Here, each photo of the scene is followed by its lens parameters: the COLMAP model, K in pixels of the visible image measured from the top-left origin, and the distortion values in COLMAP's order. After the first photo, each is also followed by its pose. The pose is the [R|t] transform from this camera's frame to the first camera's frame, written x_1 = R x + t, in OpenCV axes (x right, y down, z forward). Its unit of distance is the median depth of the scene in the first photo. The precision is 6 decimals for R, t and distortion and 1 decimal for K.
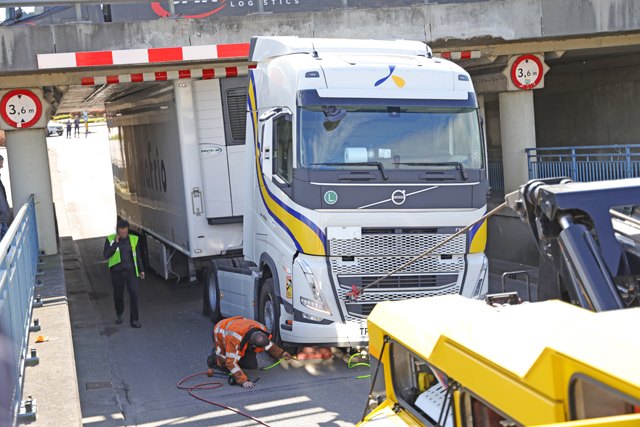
lens RADIAL K [[1270.3, 0, 320.0], [0, 1270.3, 213.5], [0, 0, 1]] dist [0.194652, 0.096822]
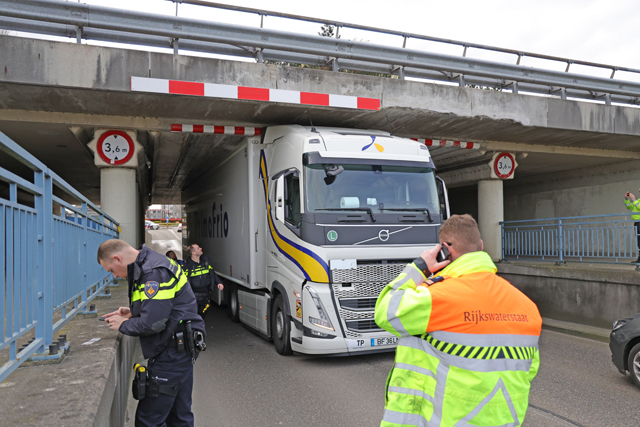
lens RADIAL K [[542.0, 0, 320.0], [0, 542.0, 213.5], [0, 0, 1]] dist [-0.048656, 0.003825]
pose [[0.993428, 0.068104, 0.091997, -0.092161], [-0.056636, 0.990916, -0.121974, 0.023642], [-0.099468, 0.115962, 0.988261, 0.514268]]
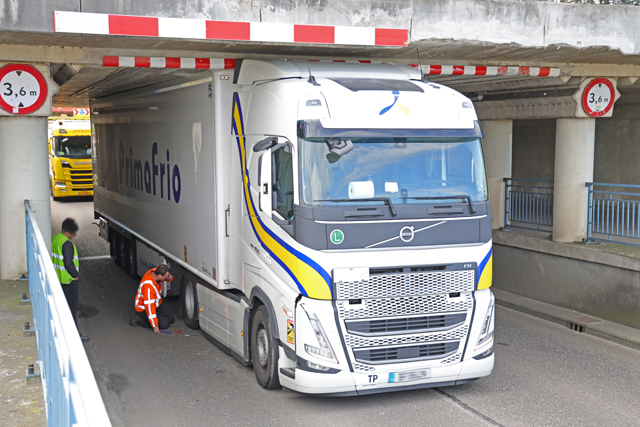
lens RADIAL K [[930.3, 0, 320.0], [0, 930.3, 213.5], [0, 0, 1]] dist [0.138775, 0.059205]
pose [[0.991193, 0.067406, 0.113988, -0.112453], [-0.068274, 0.997660, 0.003723, -0.021306], [-0.113471, -0.011473, 0.993475, 0.410508]]
